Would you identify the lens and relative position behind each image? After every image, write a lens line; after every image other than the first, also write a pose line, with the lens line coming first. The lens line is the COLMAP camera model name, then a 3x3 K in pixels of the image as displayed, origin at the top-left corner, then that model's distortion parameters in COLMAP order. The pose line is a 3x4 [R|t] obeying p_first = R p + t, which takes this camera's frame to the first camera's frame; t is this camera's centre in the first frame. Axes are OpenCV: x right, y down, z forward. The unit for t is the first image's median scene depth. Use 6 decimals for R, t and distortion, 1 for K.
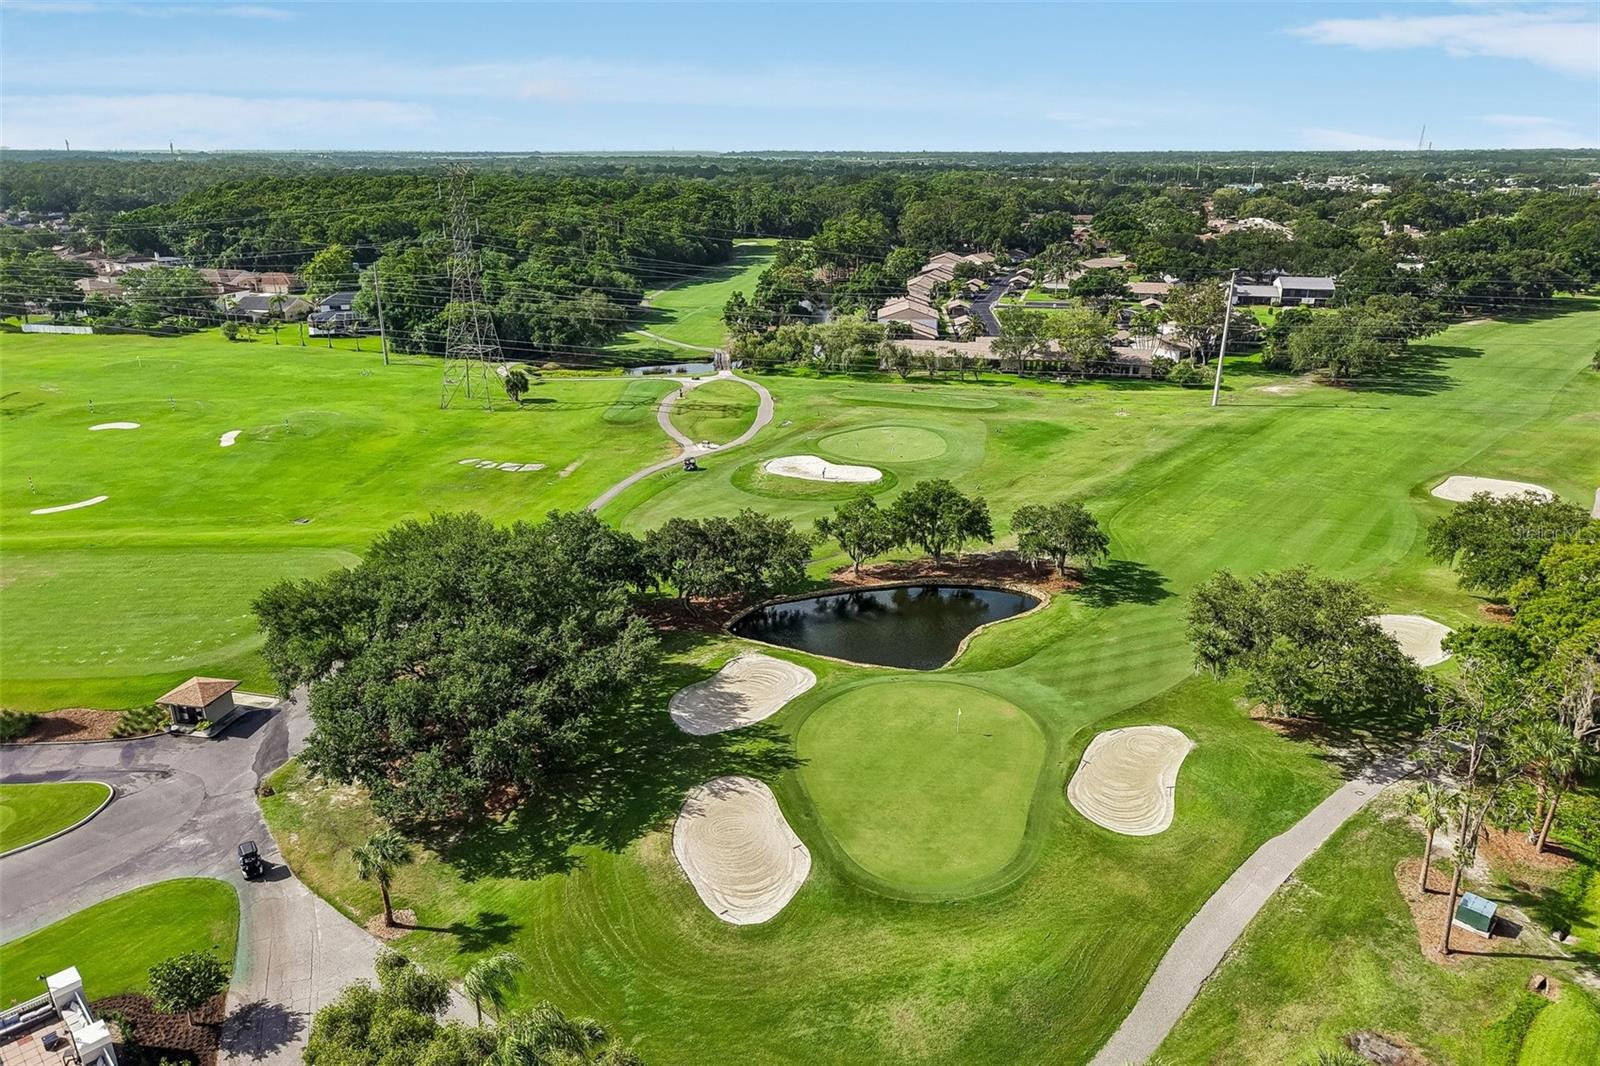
lens RADIAL K [[1089.2, 0, 800.0], [0, 1089.2, 533.0], [0, 0, 1]] dist [0.064889, -0.065638]
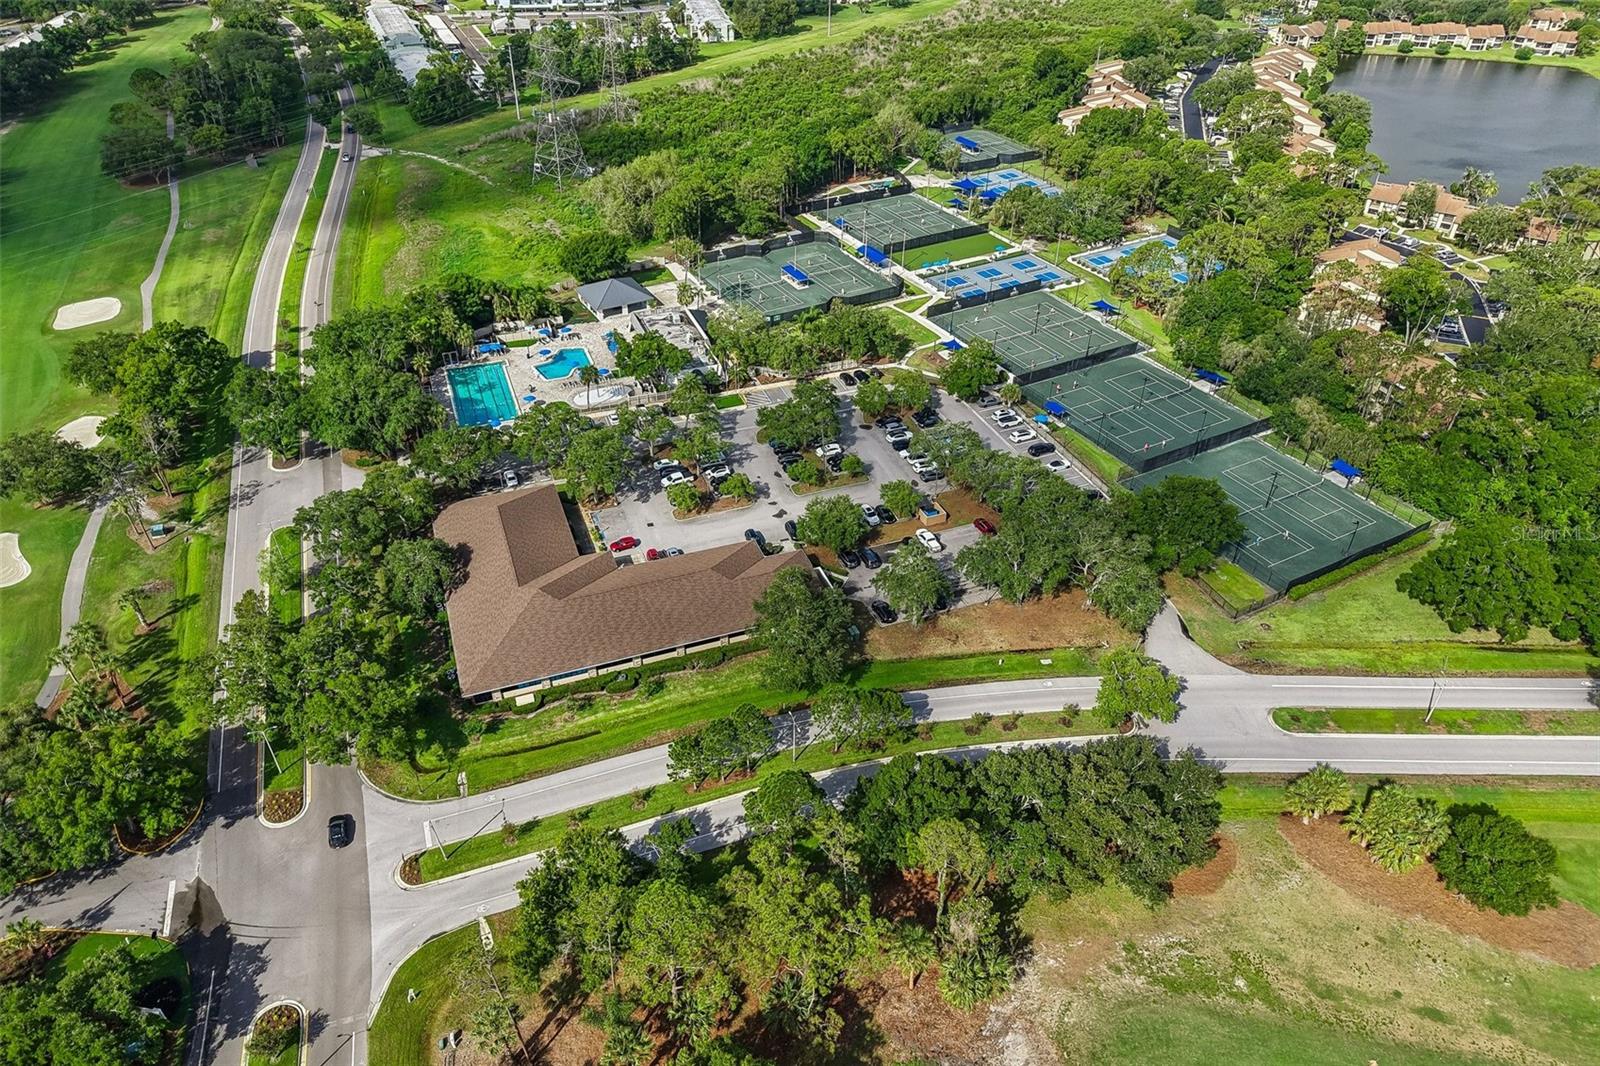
lens RADIAL K [[1089.2, 0, 800.0], [0, 1089.2, 533.0], [0, 0, 1]] dist [0.064889, -0.065638]
pose [[0.429167, -0.527264, 0.733354, -0.637424], [0.301740, 0.848976, 0.433812, -0.319077], [-0.851333, 0.035105, 0.523449, -1.595566]]
